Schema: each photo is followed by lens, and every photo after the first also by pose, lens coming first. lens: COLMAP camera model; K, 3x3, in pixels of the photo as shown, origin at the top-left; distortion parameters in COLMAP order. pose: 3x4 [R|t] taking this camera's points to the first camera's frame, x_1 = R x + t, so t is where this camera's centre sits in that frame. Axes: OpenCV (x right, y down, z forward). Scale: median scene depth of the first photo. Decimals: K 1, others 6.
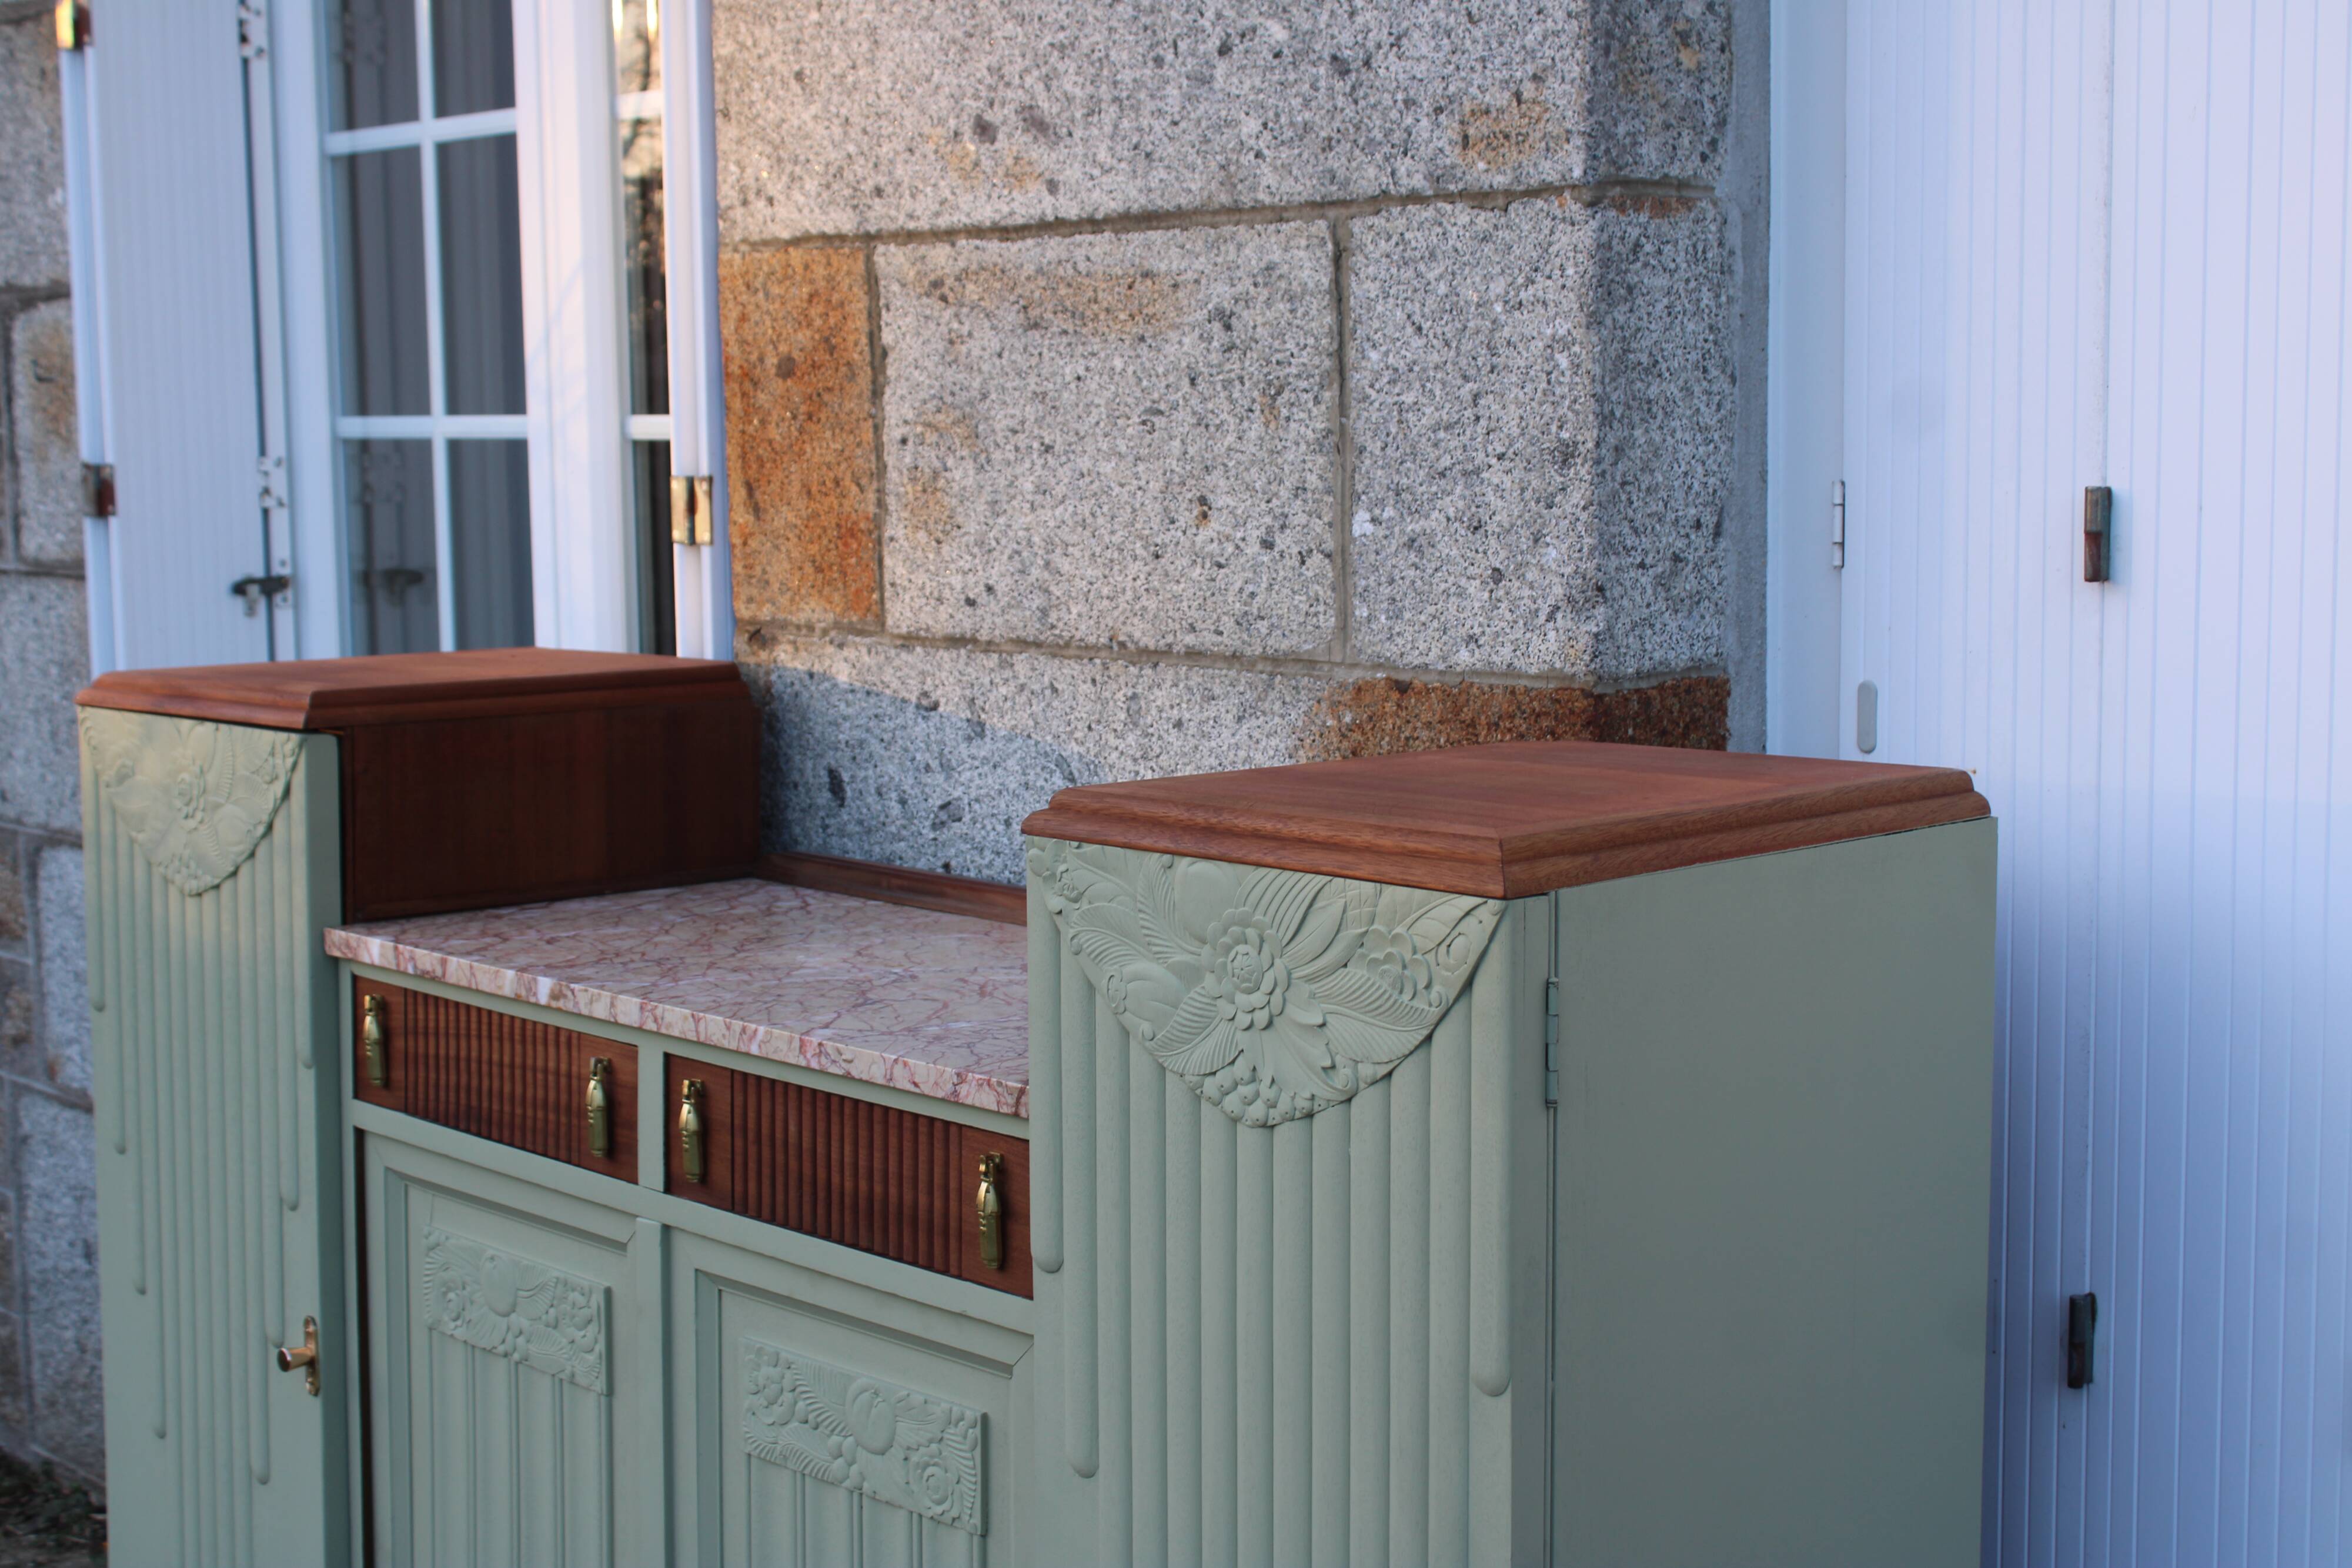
lens RADIAL K [[3290.5, 0, 1175.1], [0, 3290.5, 776.2], [0, 0, 1]] dist [-0.071312, 0.148134]
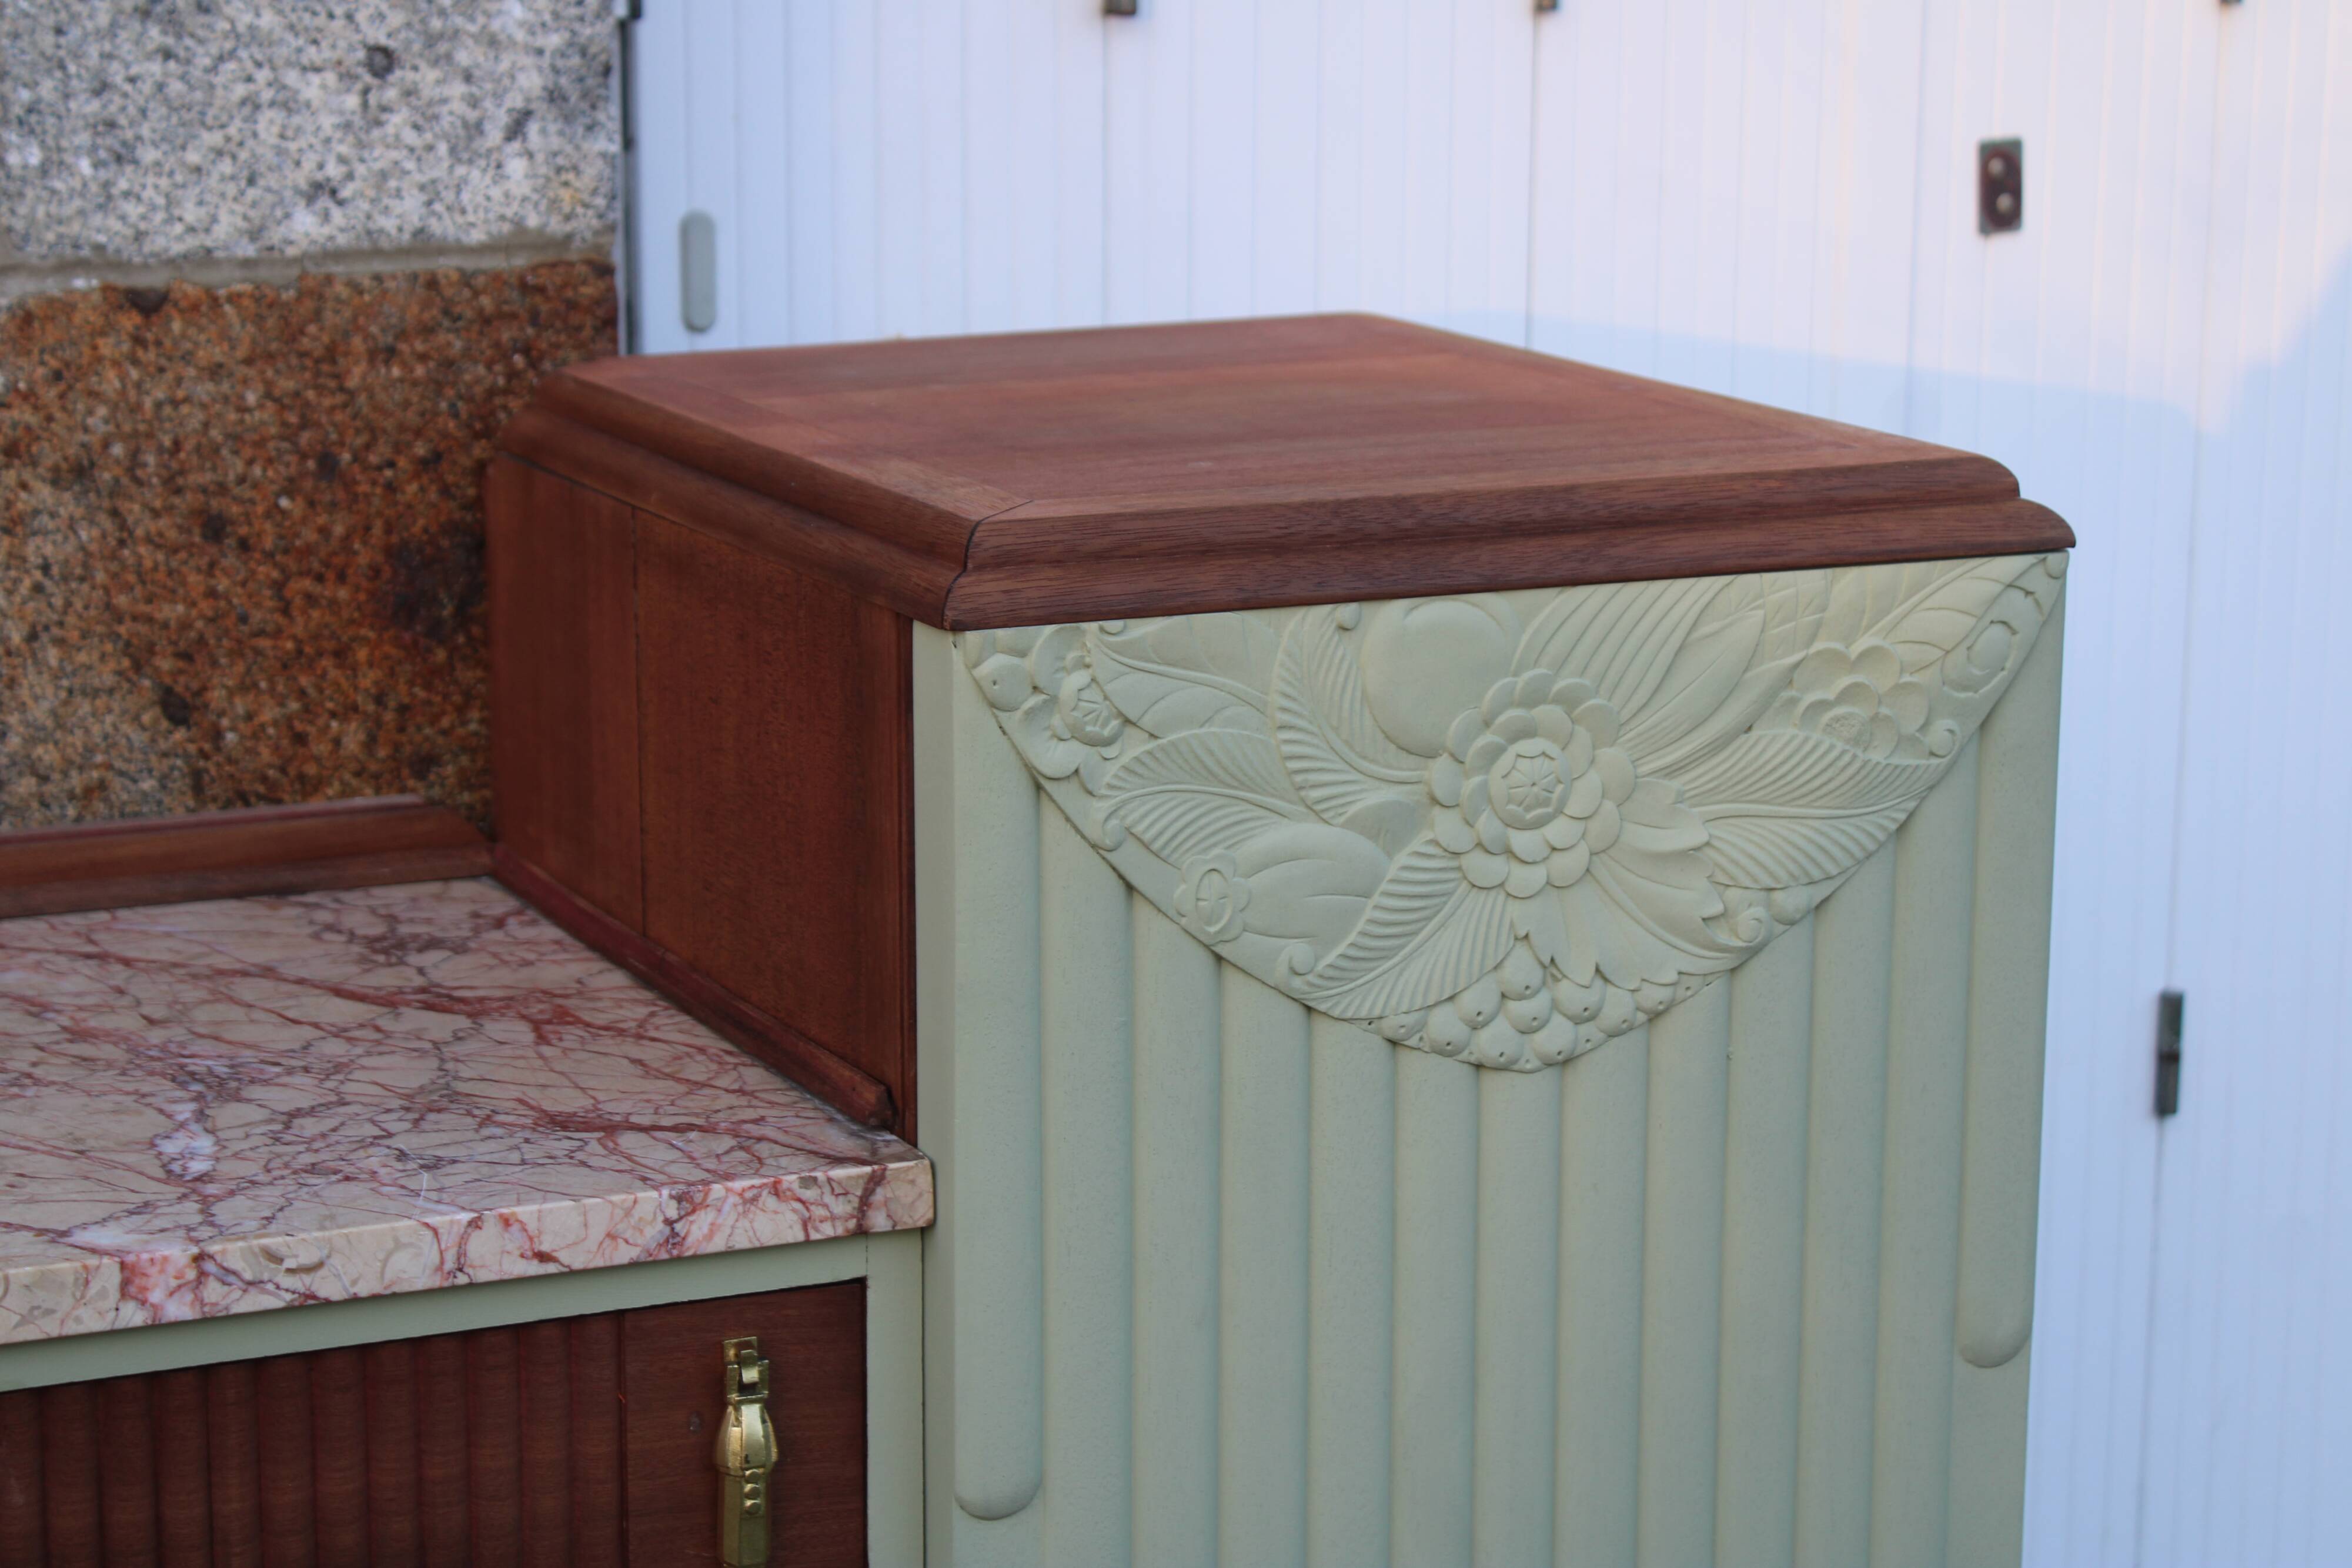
lens RADIAL K [[4689.5, 0, 1182.0], [0, 4689.5, 796.0], [0, 0, 1]] dist [-0.002550, 0.273589]
pose [[0.338445, -0.191711, 0.921250, -0.498185], [0.101623, 0.980747, 0.166758, -0.051395], [-0.935483, 0.037181, 0.351411, 0.556916]]
